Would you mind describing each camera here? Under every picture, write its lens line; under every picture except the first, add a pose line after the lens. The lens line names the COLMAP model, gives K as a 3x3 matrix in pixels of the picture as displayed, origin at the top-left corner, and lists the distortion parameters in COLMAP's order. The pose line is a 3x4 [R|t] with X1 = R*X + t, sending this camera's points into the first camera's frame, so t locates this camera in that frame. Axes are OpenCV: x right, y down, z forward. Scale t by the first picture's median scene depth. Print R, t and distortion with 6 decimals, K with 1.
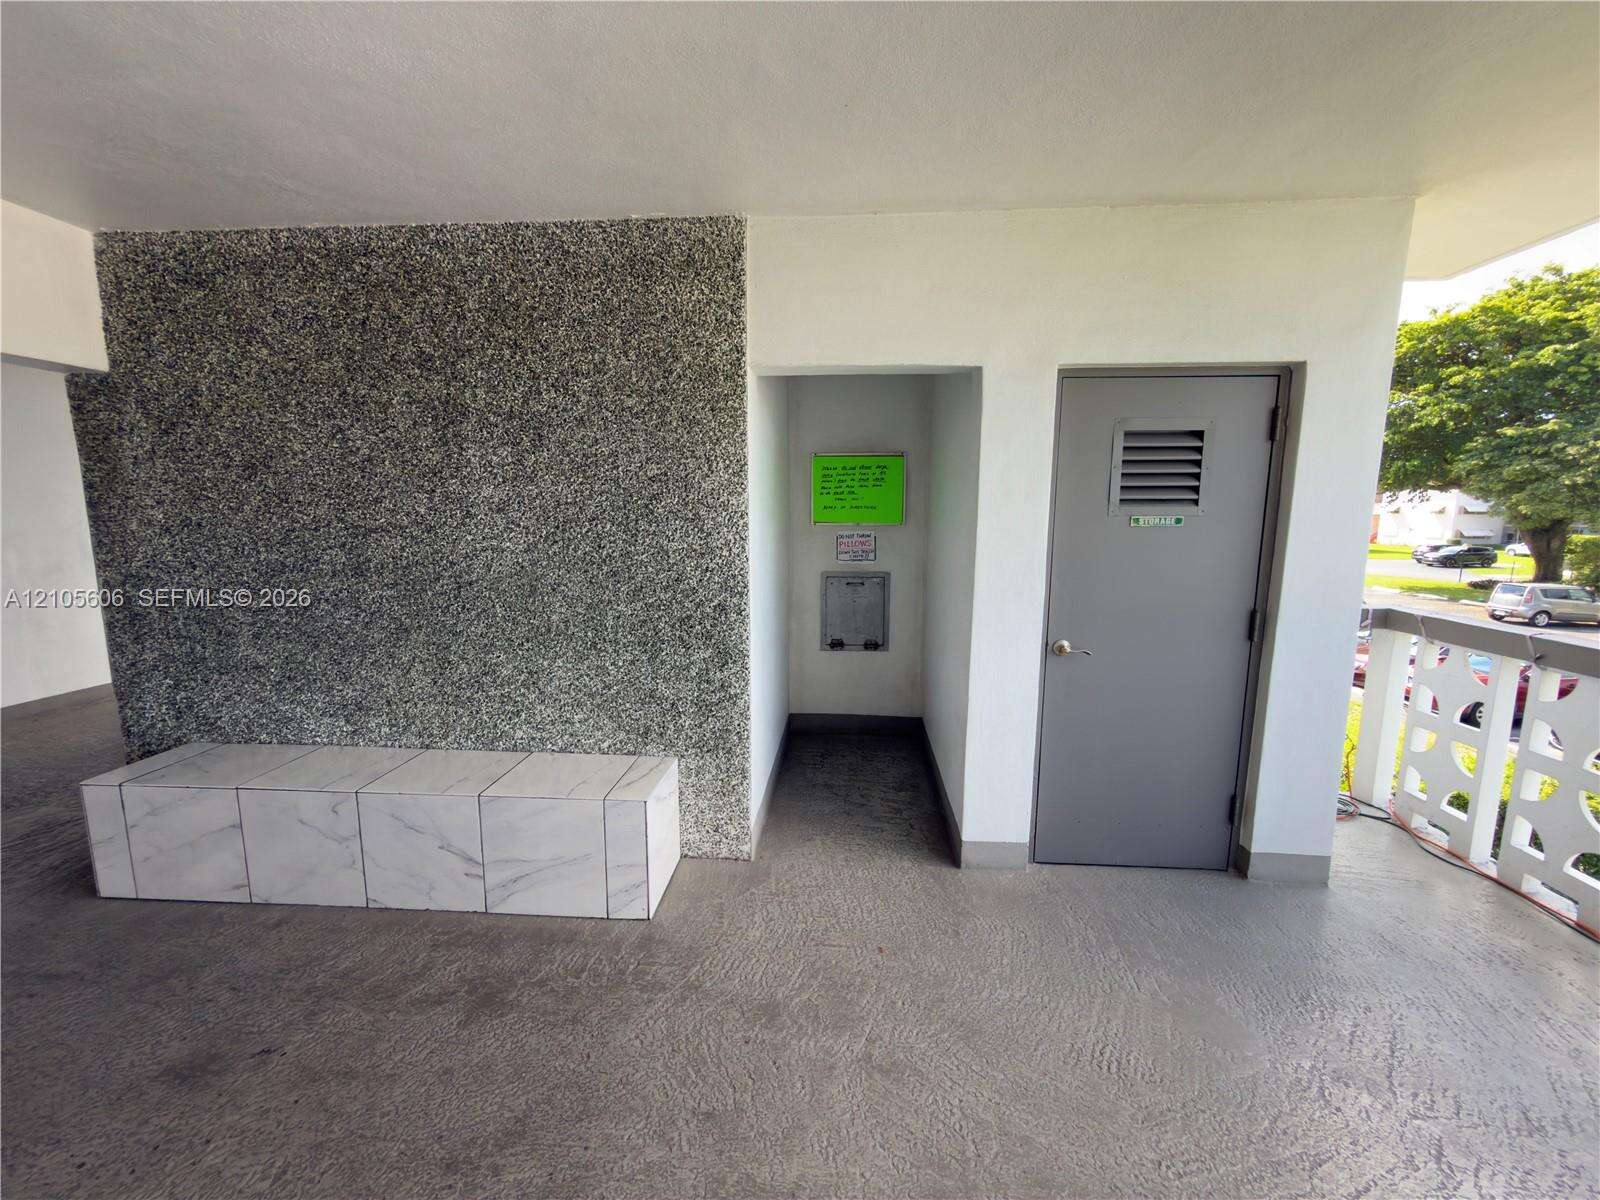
lens RADIAL K [[635.2, 0, 799.1], [0, 635.2, 604.4], [0, 0, 1]] dist [0.003052, 0.001243]
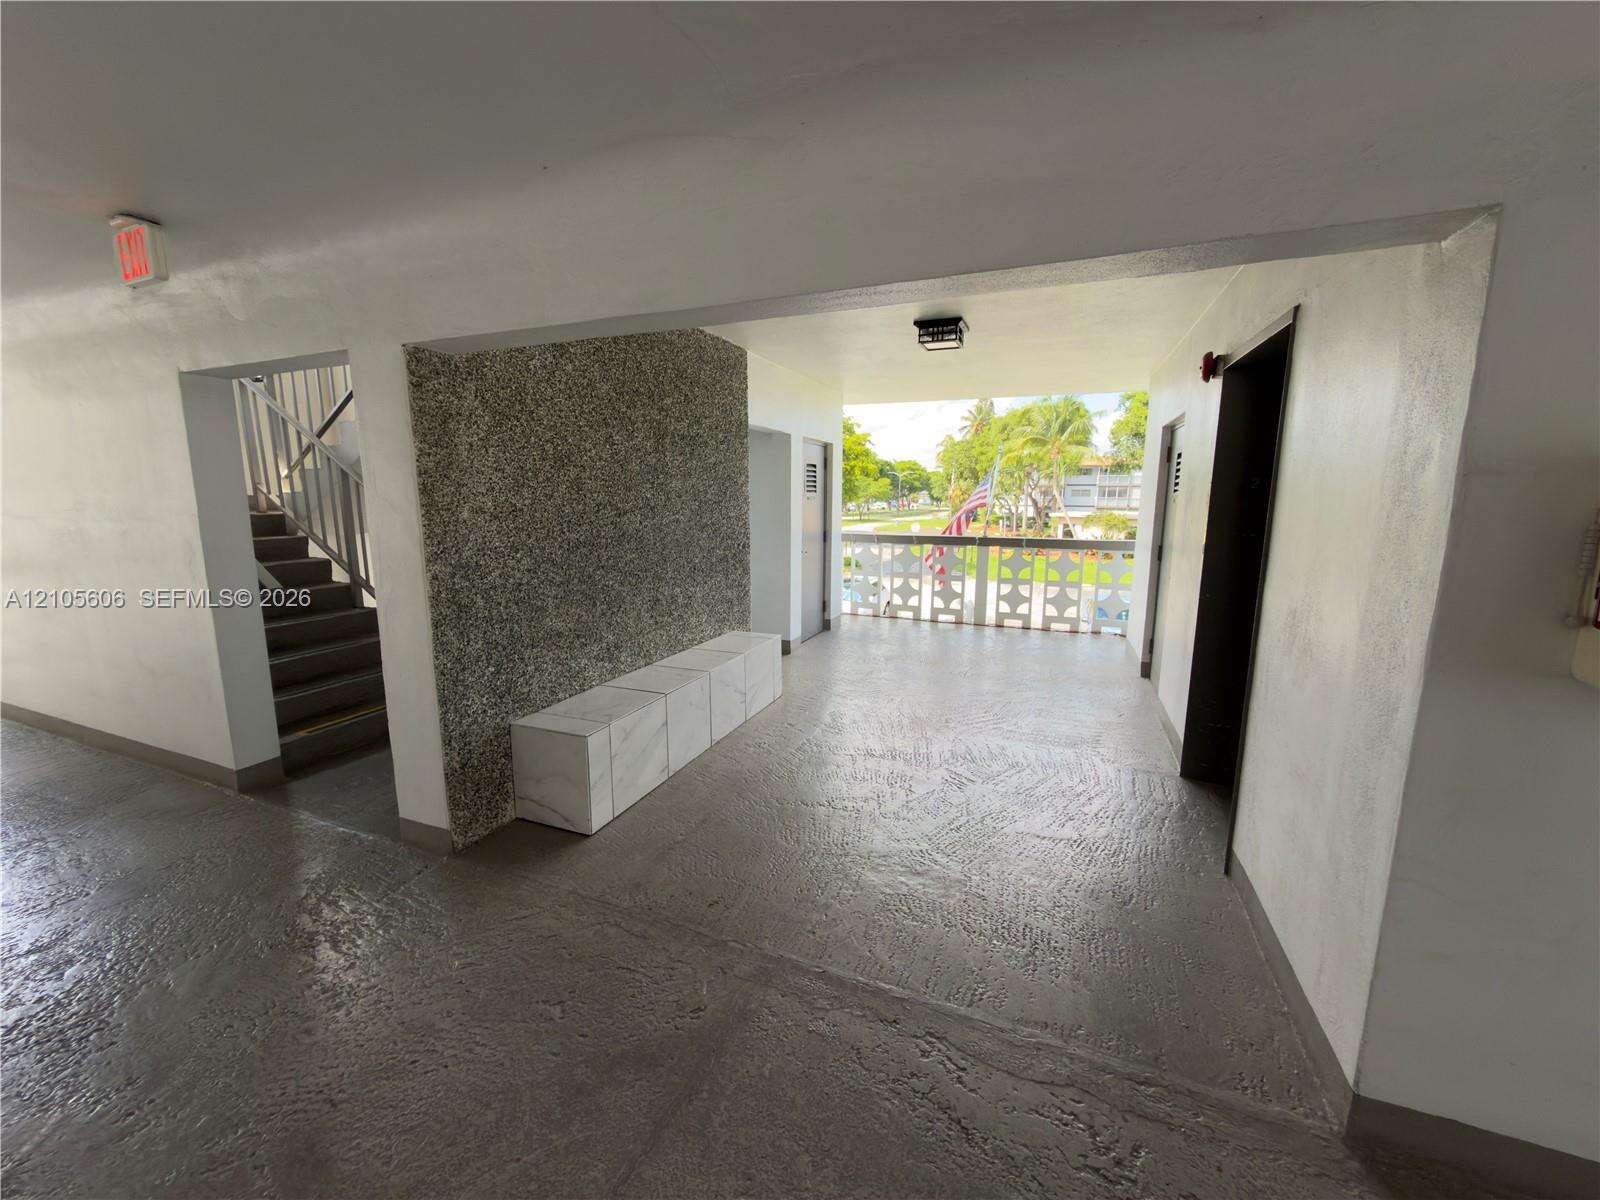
lens RADIAL K [[635.2, 0, 796.7], [0, 635.2, 599.3], [0, 0, 1]] dist [0.003052, 0.001243]
pose [[0.315386, -0.157965, 0.935724, -1.856386], [0.134764, 0.983510, 0.120610, -0.044503], [-0.939346, 0.088063, 0.331473, 0.220371]]
